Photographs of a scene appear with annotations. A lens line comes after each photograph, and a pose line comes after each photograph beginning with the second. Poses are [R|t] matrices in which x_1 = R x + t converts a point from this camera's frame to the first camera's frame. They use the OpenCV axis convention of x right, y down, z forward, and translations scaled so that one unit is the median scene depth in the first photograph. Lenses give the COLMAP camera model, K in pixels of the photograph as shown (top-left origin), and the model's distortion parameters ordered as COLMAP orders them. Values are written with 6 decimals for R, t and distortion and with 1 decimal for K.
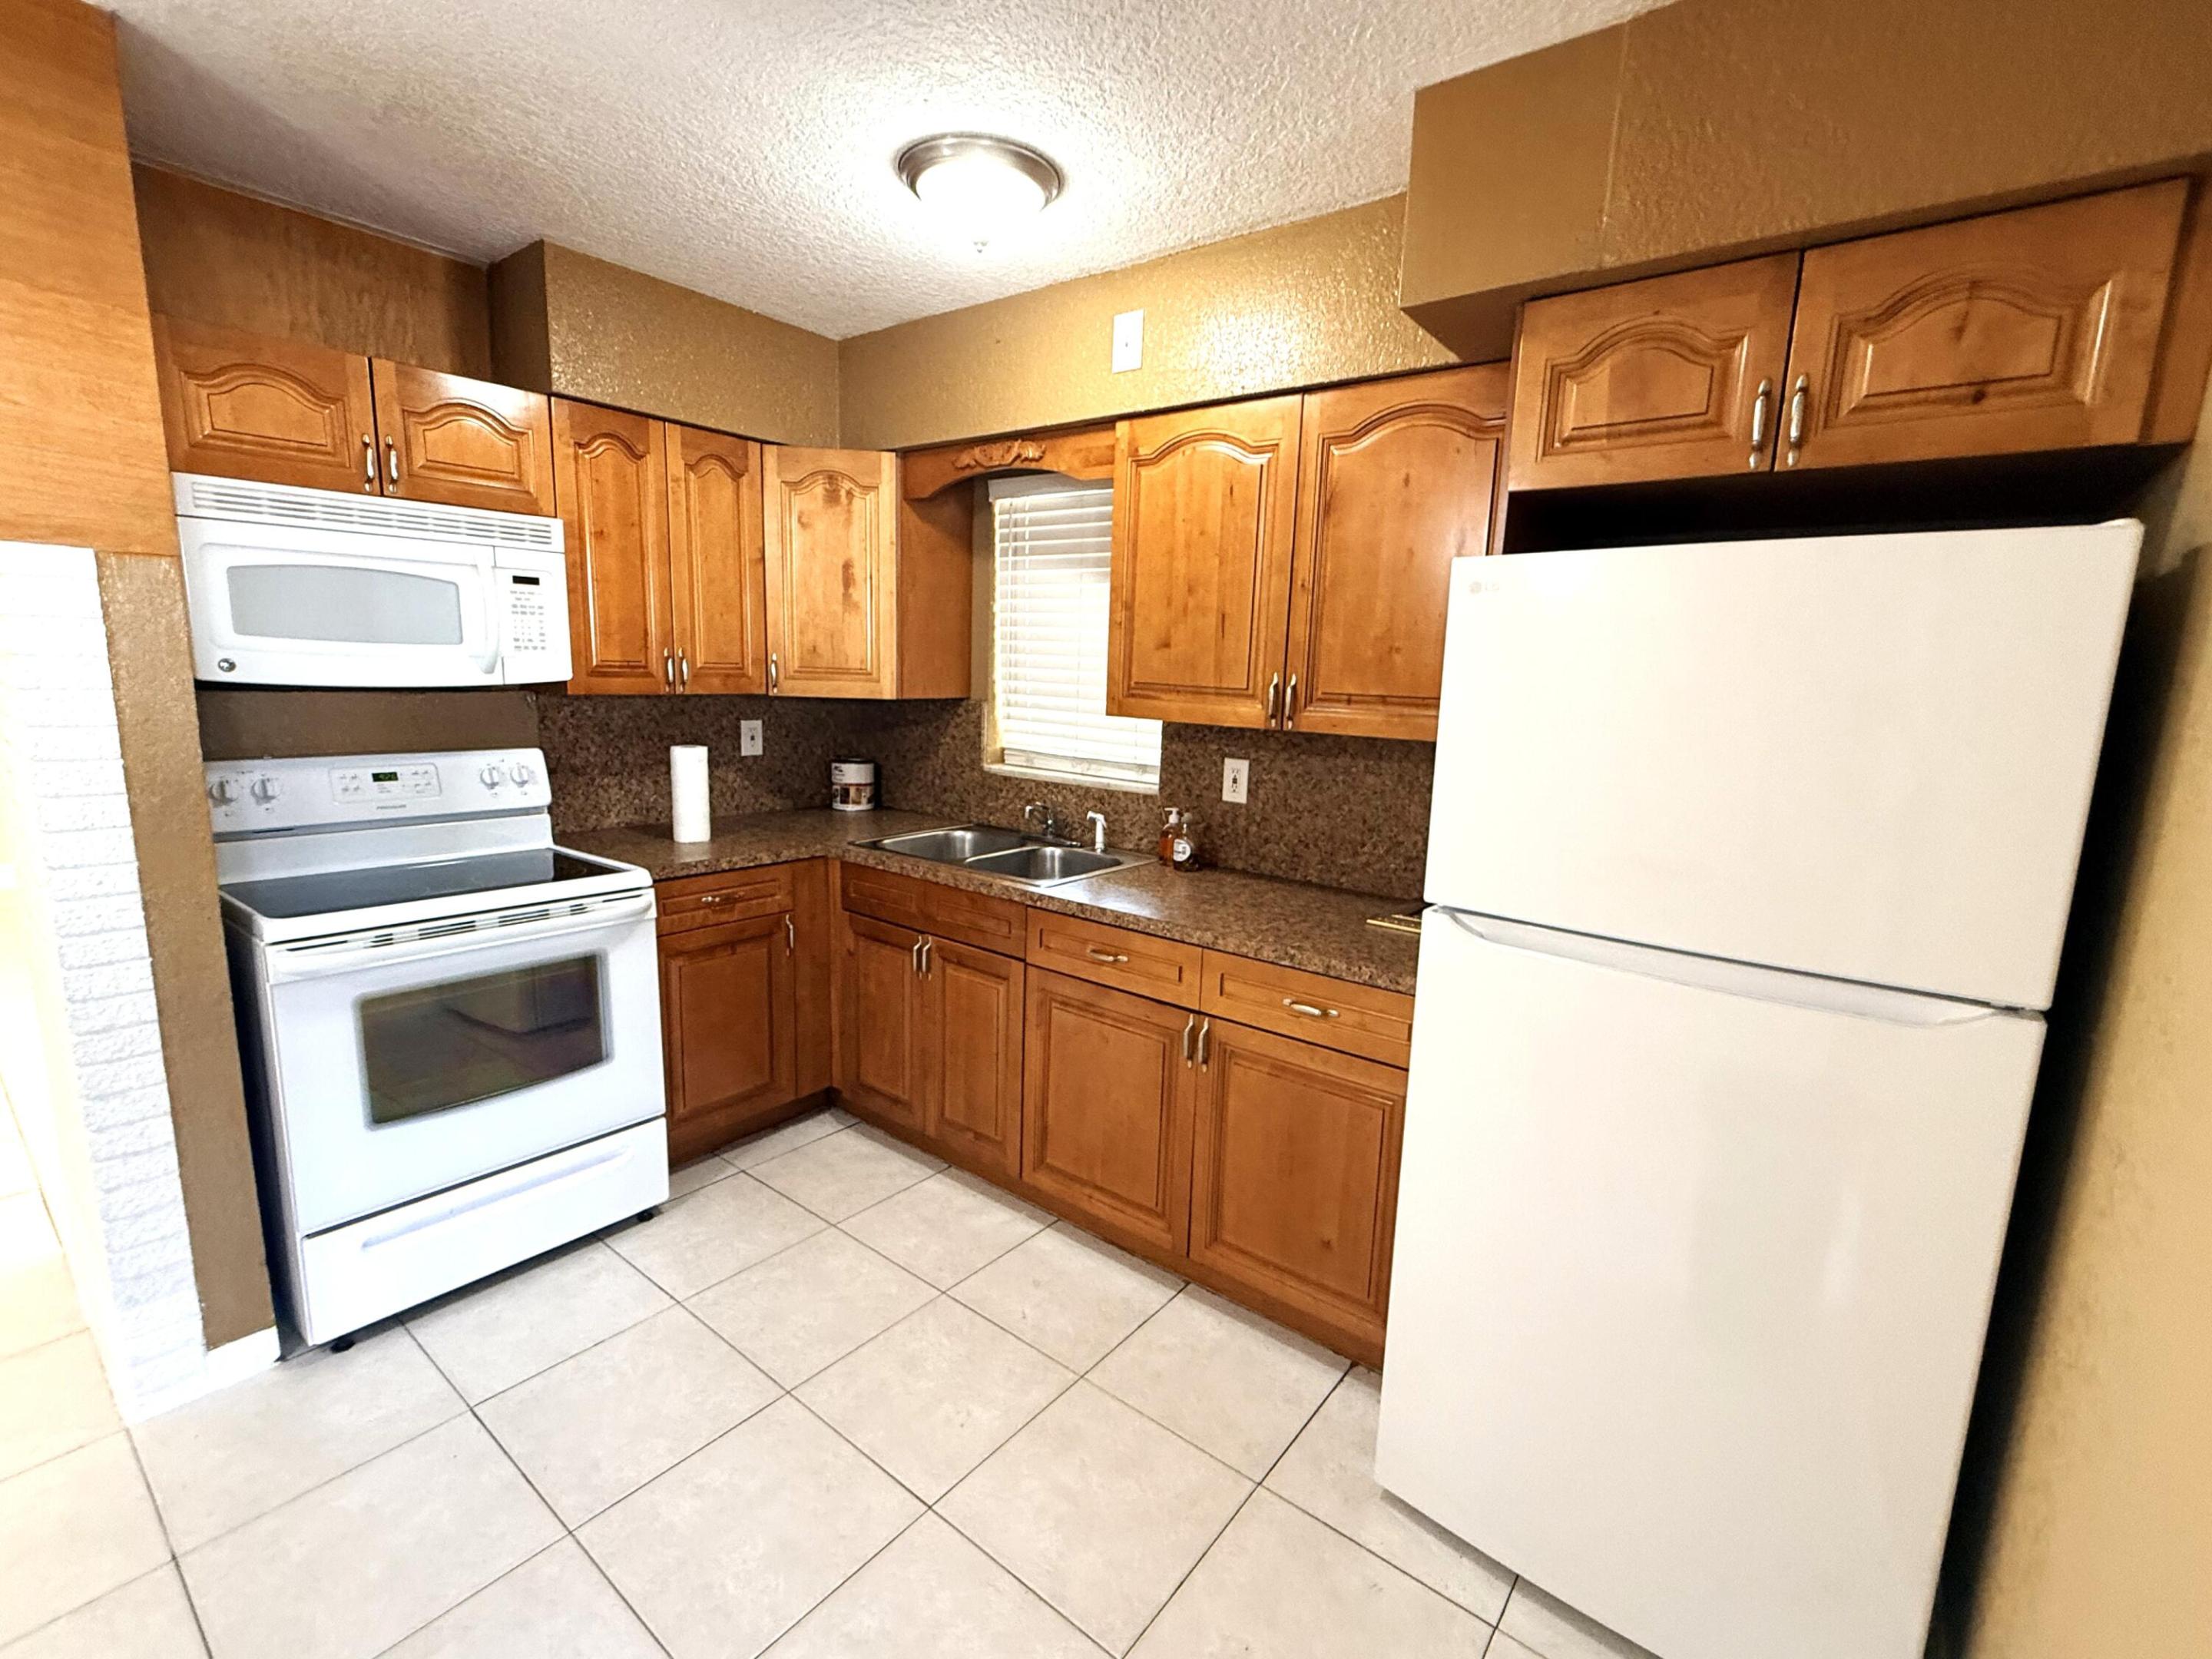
lens RADIAL K [[973.6, 0, 1115.8], [0, 973.6, 833.1], [0, 0, 1]] dist [-0.001540, 0.000627]
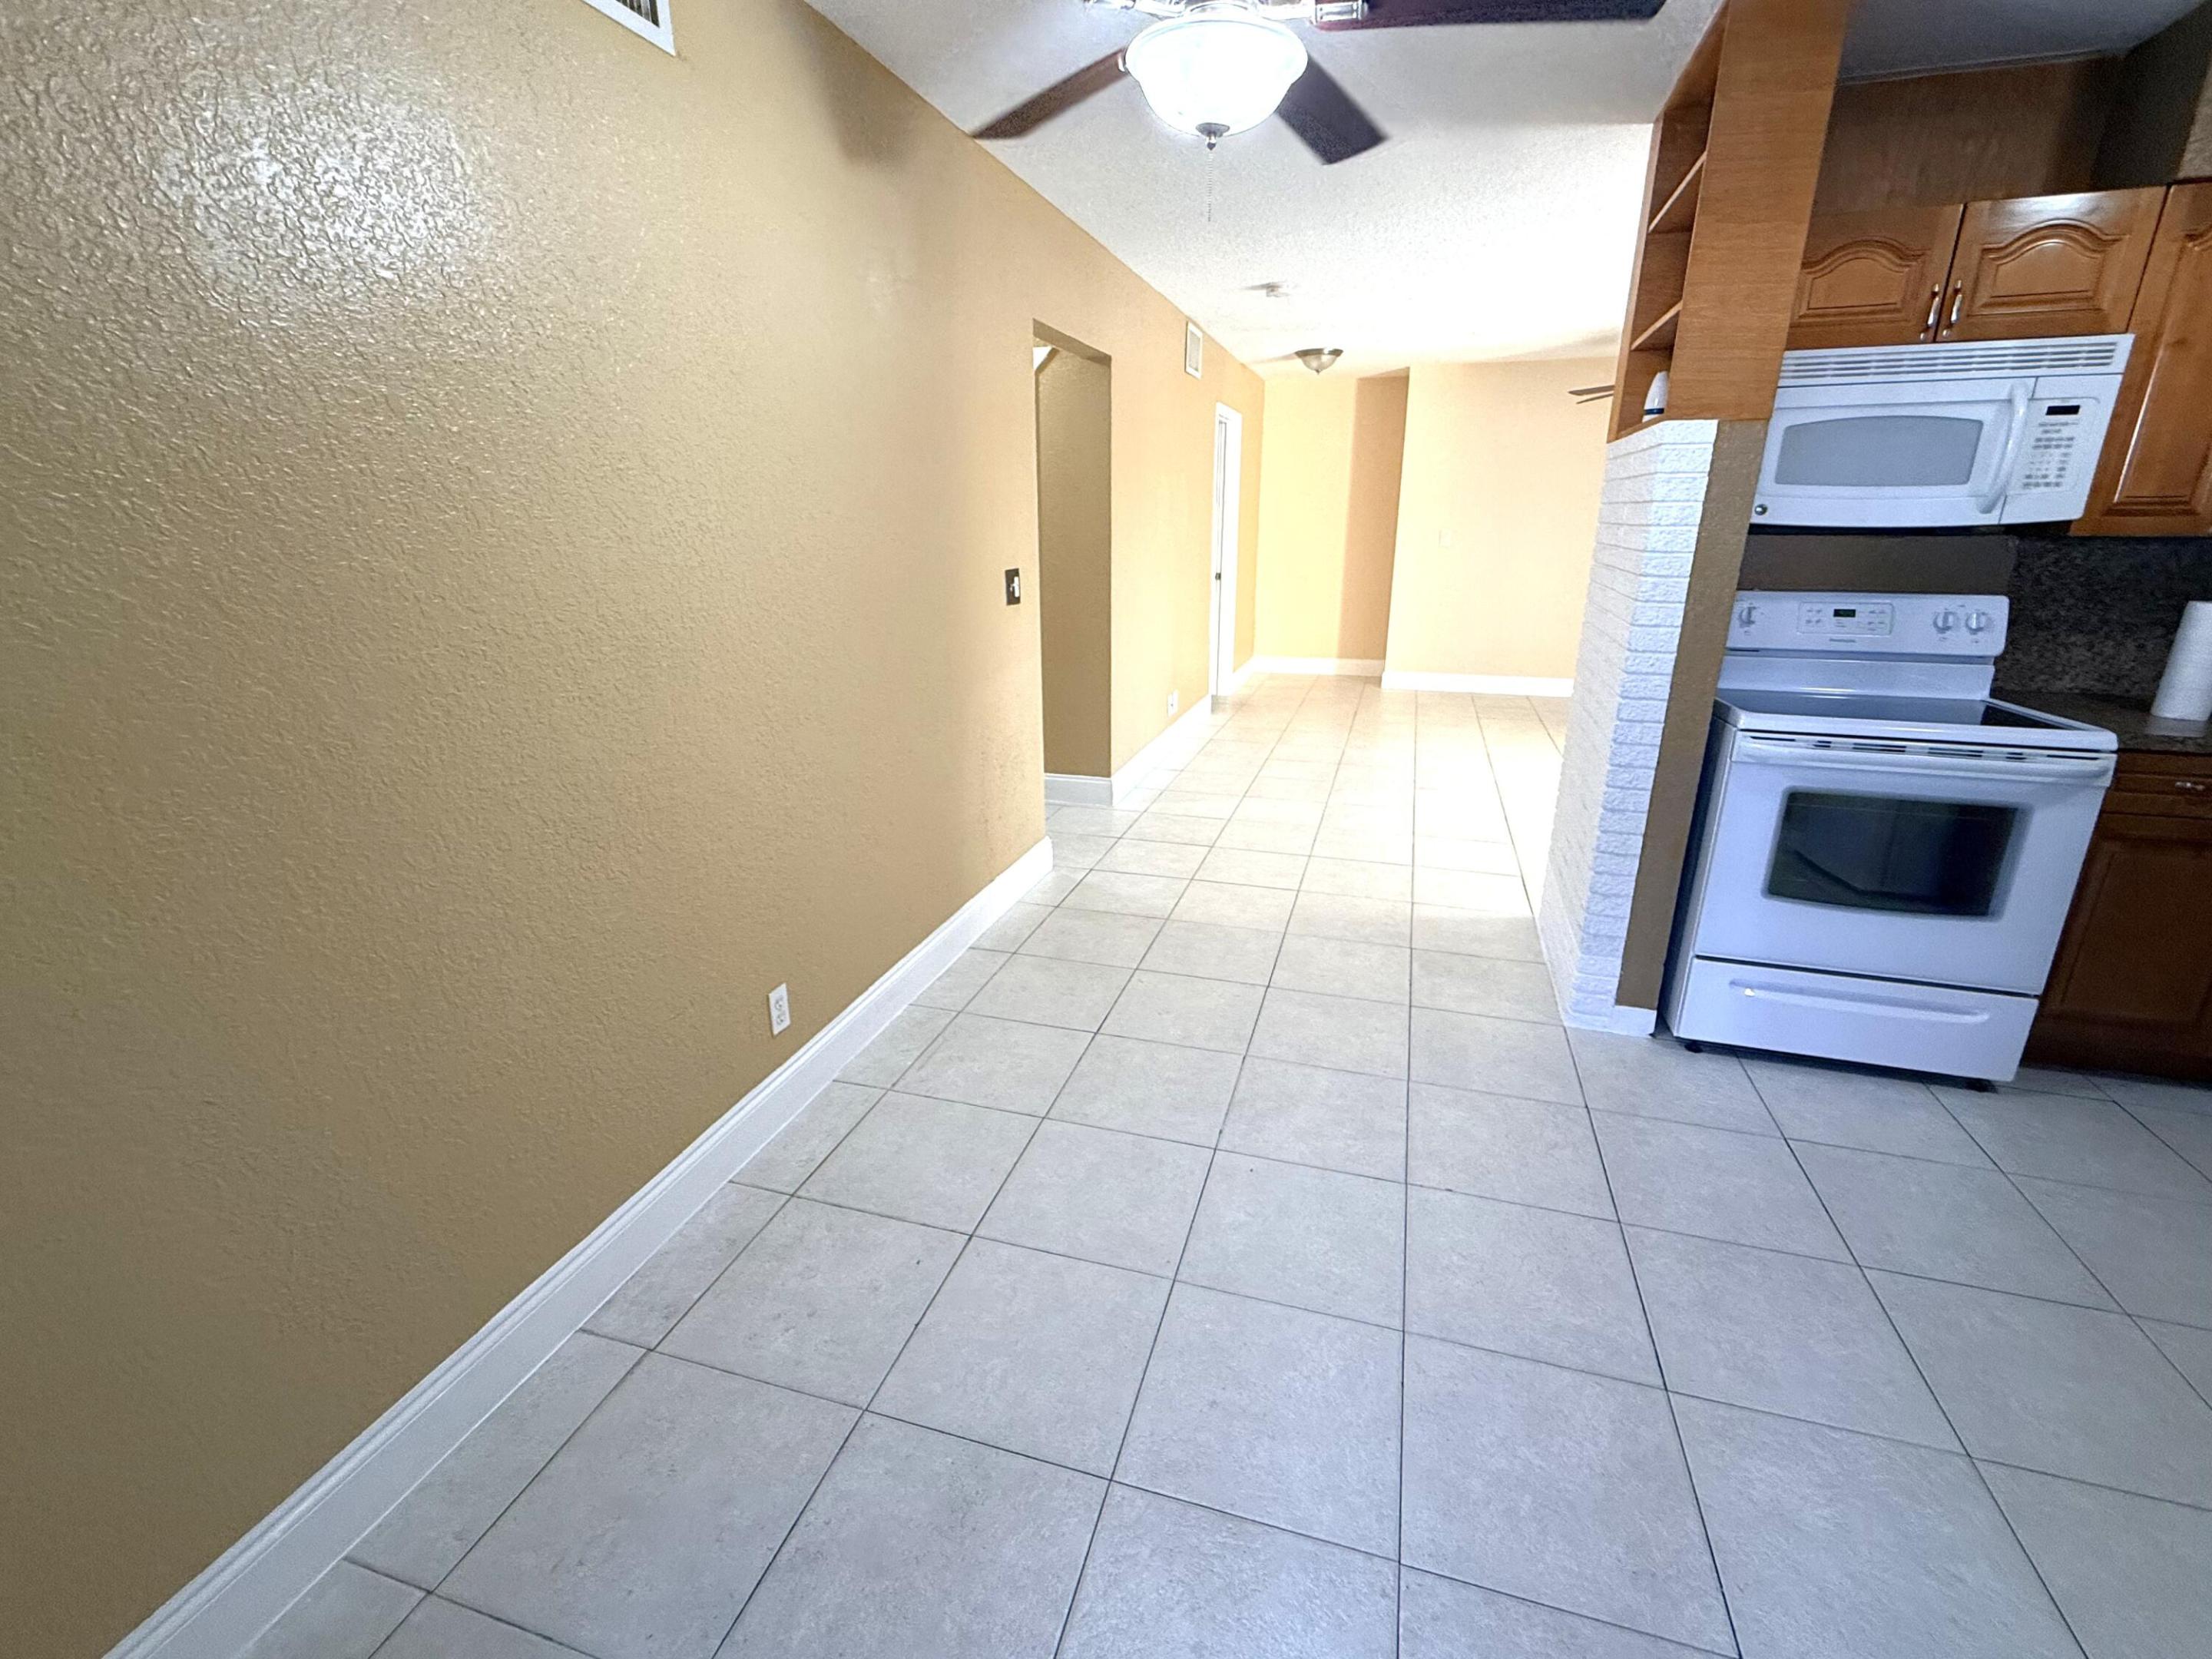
lens RADIAL K [[973.6, 0, 1102.5], [0, 973.6, 834.3], [0, 0, 1]] dist [-0.001540, 0.000627]
pose [[0.350849, 0.252973, -0.901615, 0.024219], [-0.145940, 0.965826, 0.214199, 0.074310], [0.924990, 0.056431, 0.375778, -0.201344]]
